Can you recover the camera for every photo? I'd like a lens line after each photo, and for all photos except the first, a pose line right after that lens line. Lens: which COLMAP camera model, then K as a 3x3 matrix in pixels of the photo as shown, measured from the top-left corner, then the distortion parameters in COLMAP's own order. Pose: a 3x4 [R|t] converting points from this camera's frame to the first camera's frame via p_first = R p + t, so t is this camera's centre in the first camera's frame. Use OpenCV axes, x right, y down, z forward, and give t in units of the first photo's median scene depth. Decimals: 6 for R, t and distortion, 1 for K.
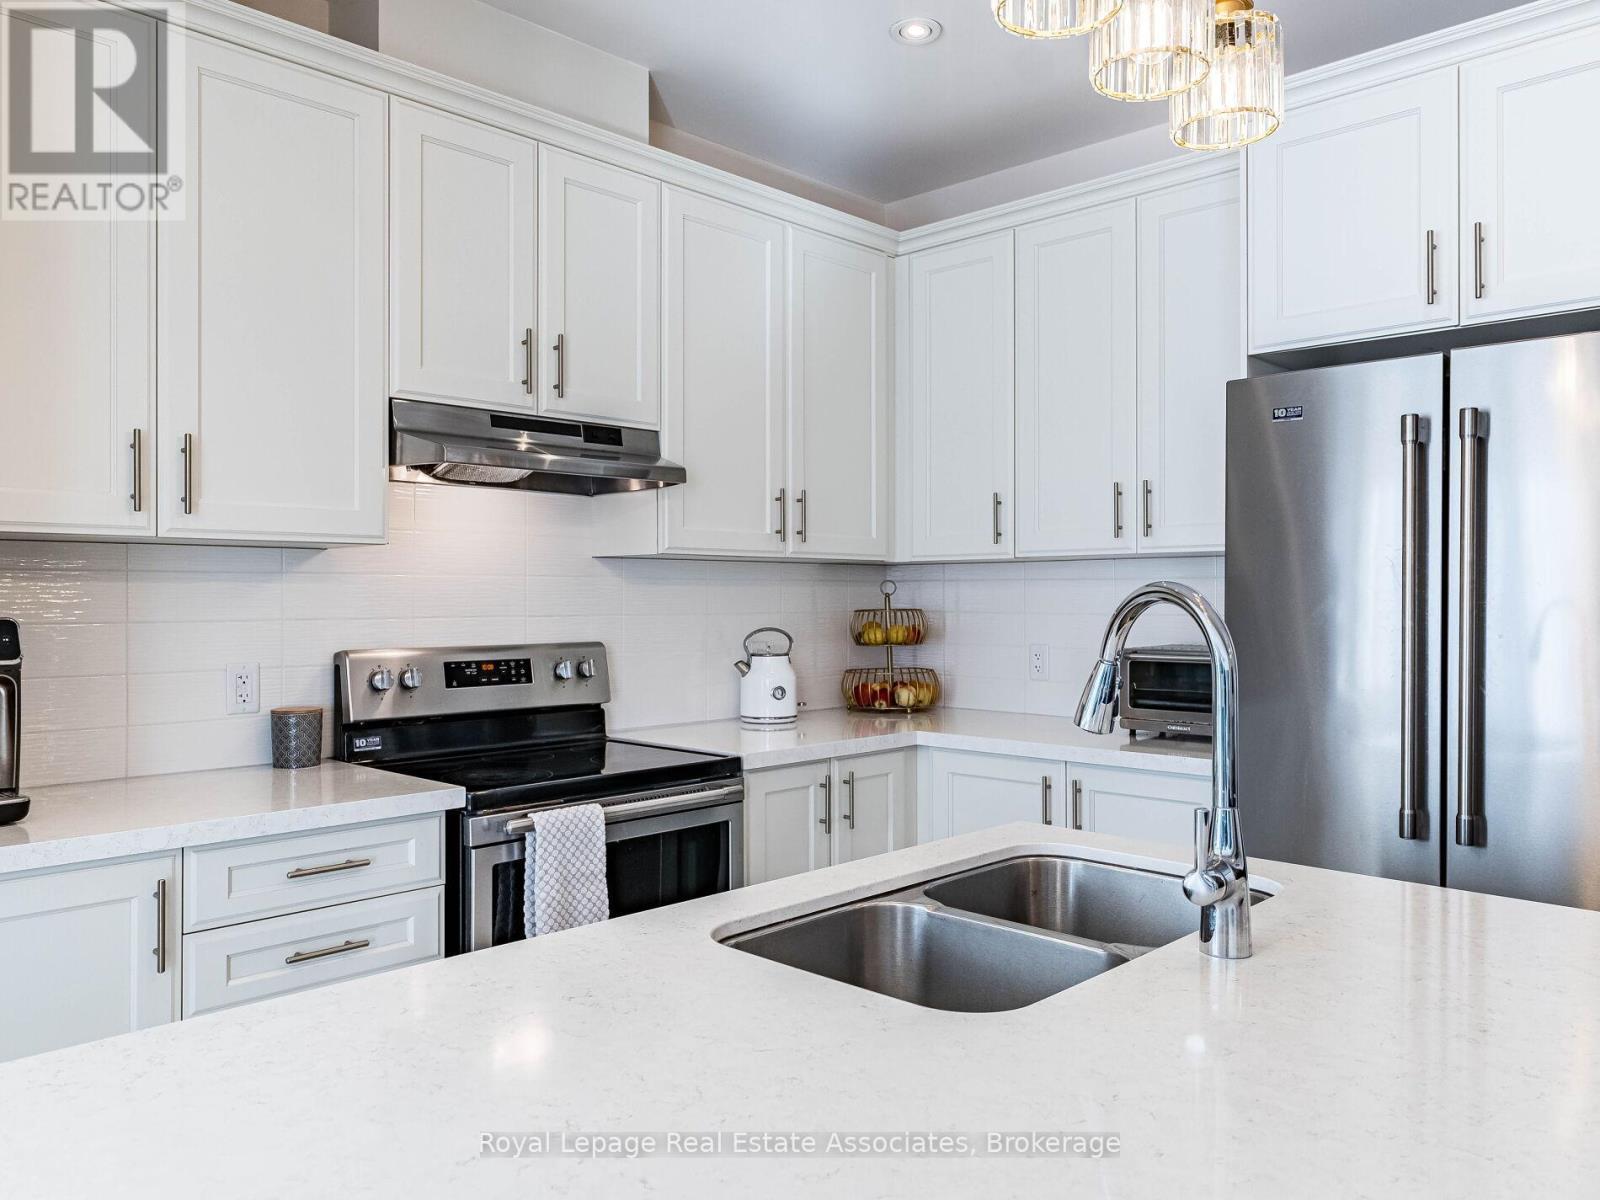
lens RADIAL K [[1173.1, 0, 799.9], [0, 1173.1, 591.9], [0, 0, 1]] dist [-0.007040, -0.000442]
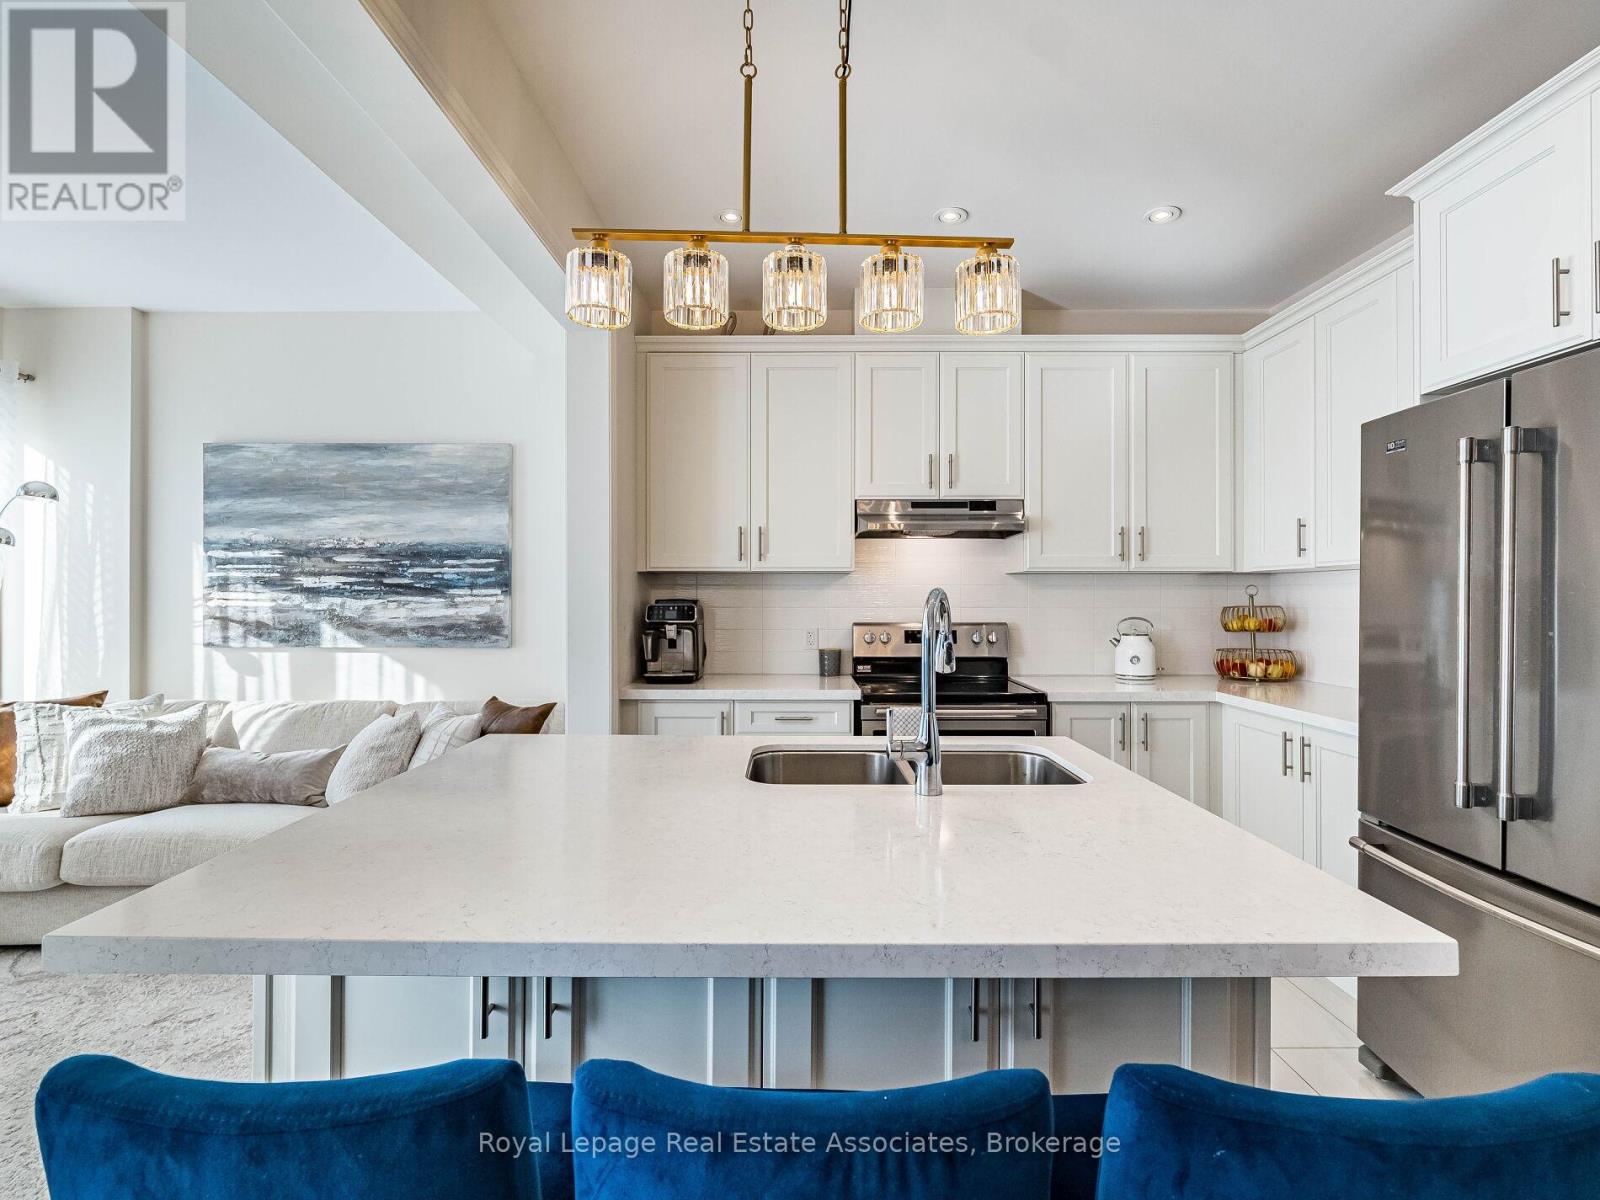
lens RADIAL K [[745.8, 0, 819.6], [0, 745.8, 588.0], [0, 0, 1]] dist [-0.002107, 0.001580]
pose [[0.701578, -0.006996, -0.712559, 0.424511], [0.001352, 0.999963, -0.008486, 0.000360], [0.712592, 0.004990, 0.701561, 0.028010]]
